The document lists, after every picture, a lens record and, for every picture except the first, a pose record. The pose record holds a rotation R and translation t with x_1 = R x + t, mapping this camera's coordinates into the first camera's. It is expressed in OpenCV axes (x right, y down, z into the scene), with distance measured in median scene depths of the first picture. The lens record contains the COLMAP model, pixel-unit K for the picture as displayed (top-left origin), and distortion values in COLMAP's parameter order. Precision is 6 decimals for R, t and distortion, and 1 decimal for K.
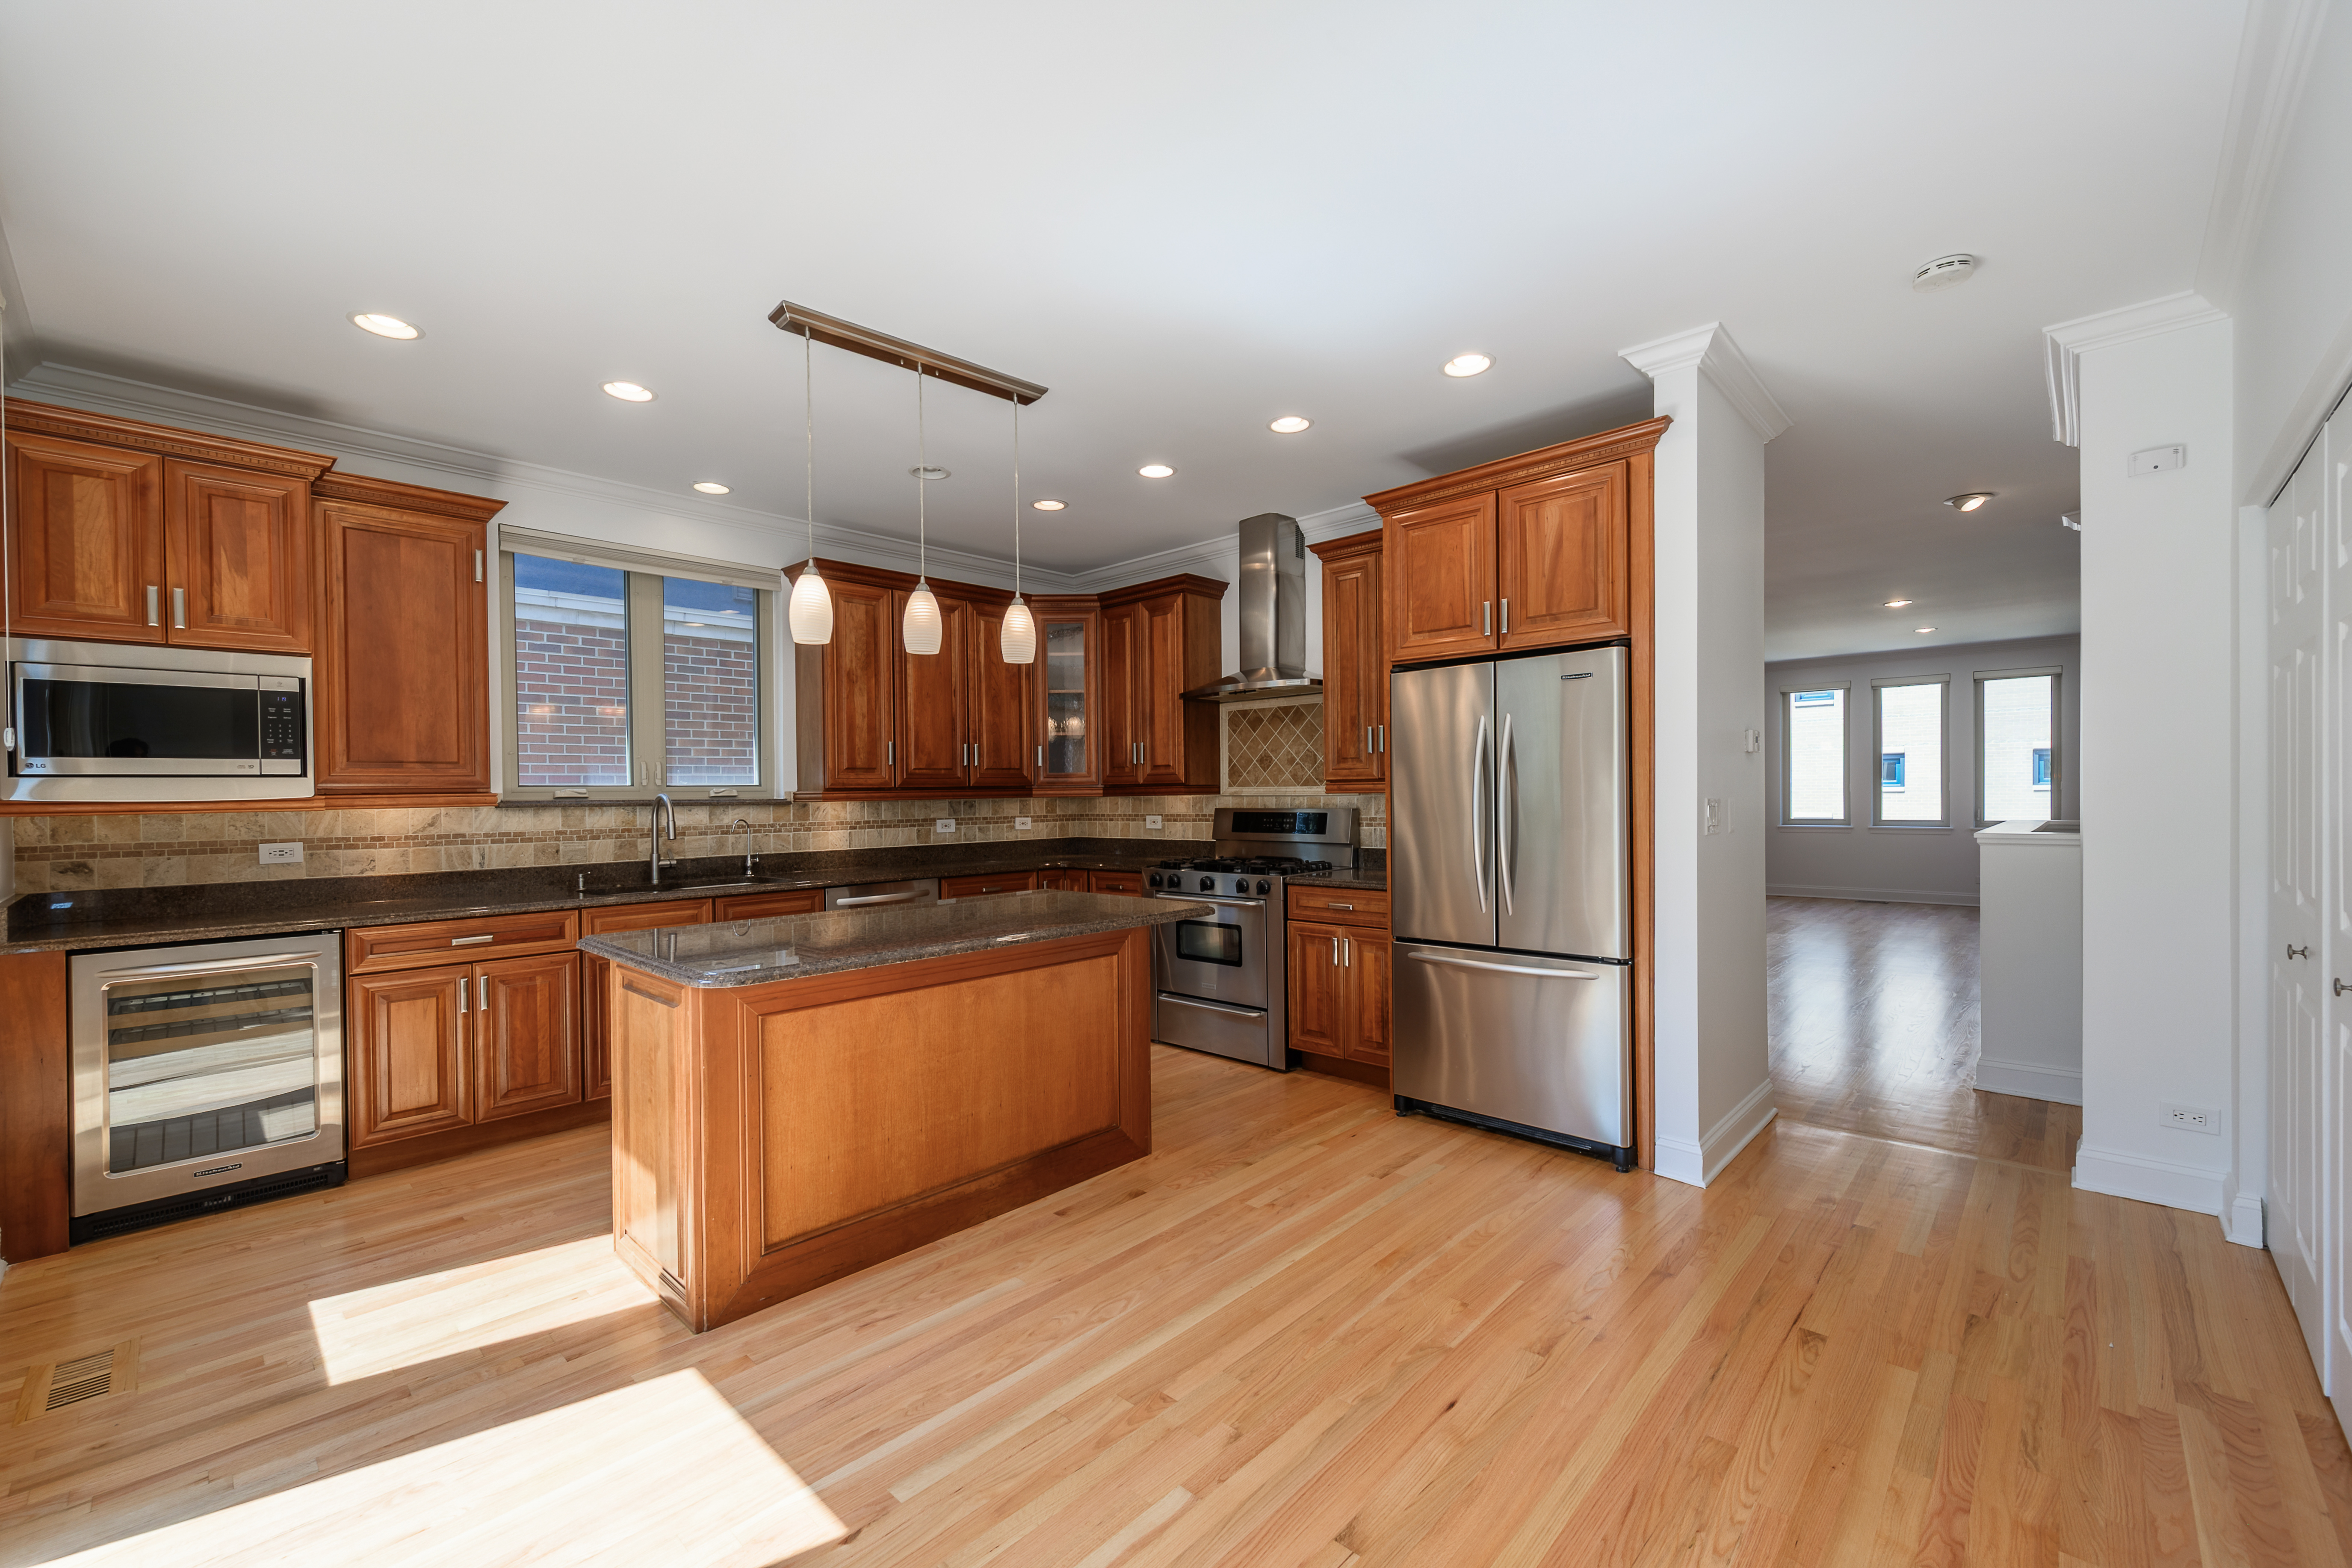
lens RADIAL K [[959.6, 0, 1197.8], [0, 959.6, 786.9], [0, 0, 1]] dist [0.000423, 0.000800]
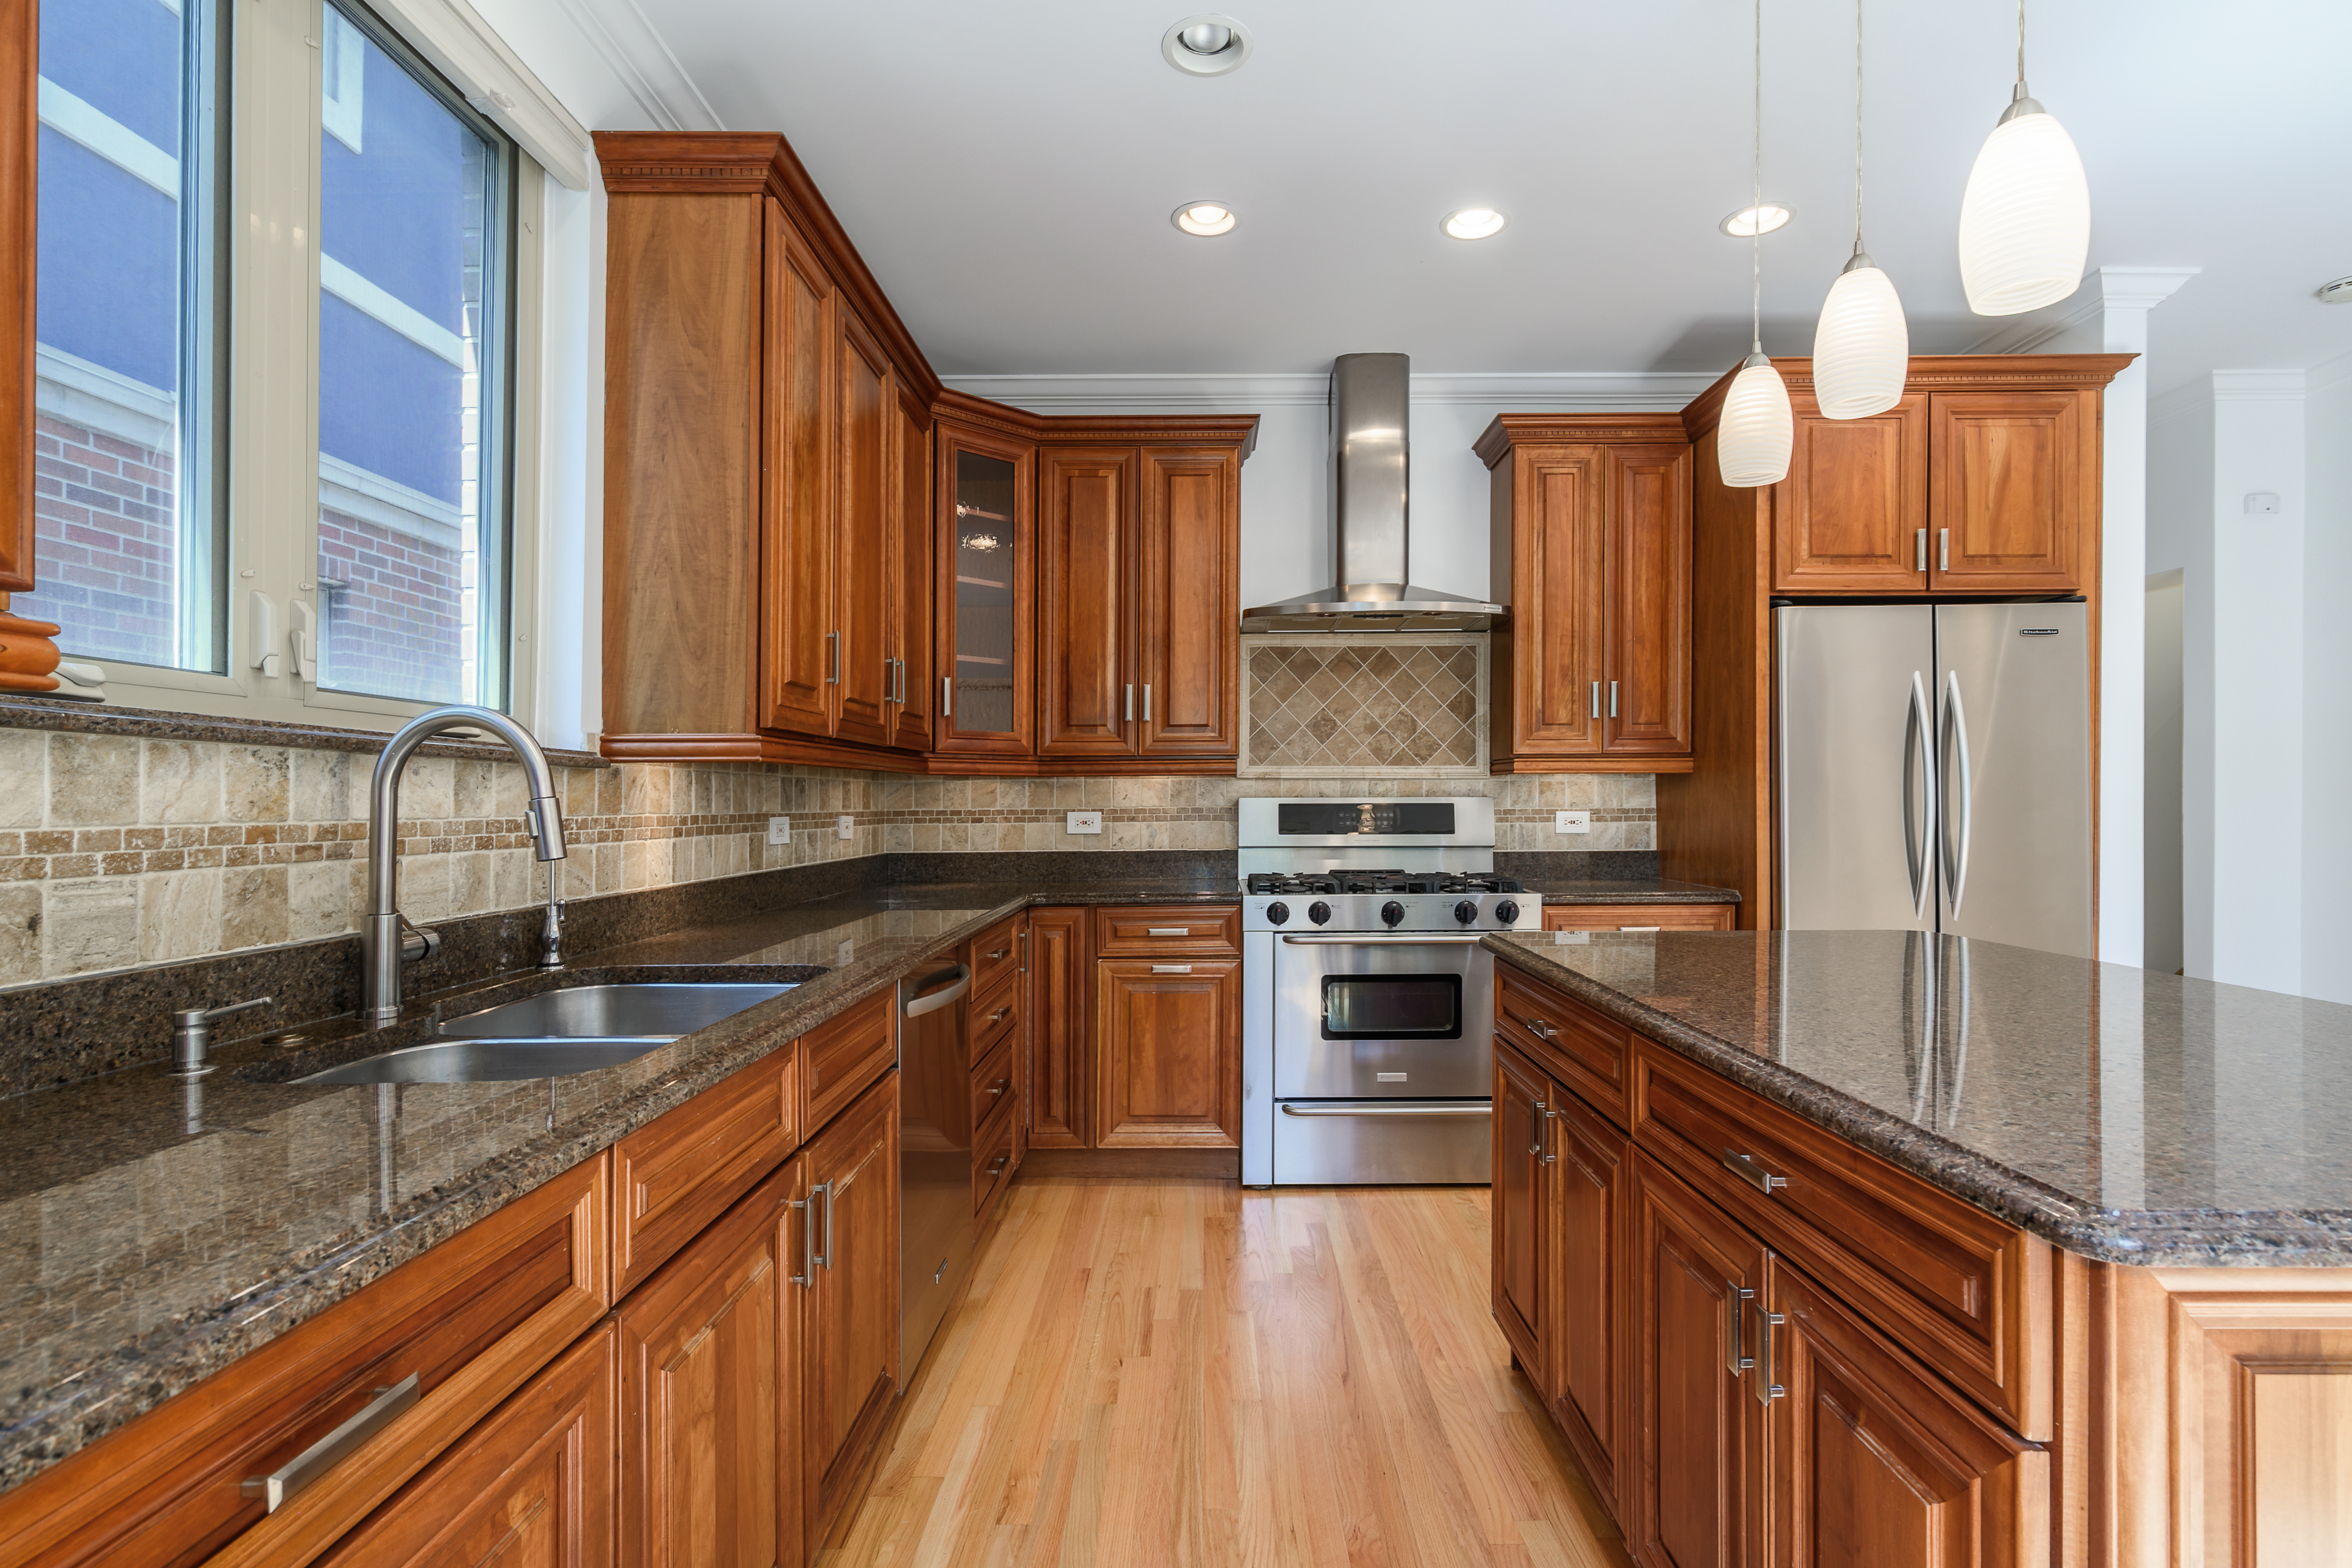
lens RADIAL K [[1098.7, 0, 1190.8], [0, 1098.7, 801.0], [0, 0, 1]] dist [-0.014331, 0.000156]
pose [[0.738077, 0.010369, 0.674637, -0.702144], [-0.008547, 0.999945, -0.006018, 0.040819], [-0.674662, -0.001324, 0.738125, 0.688610]]
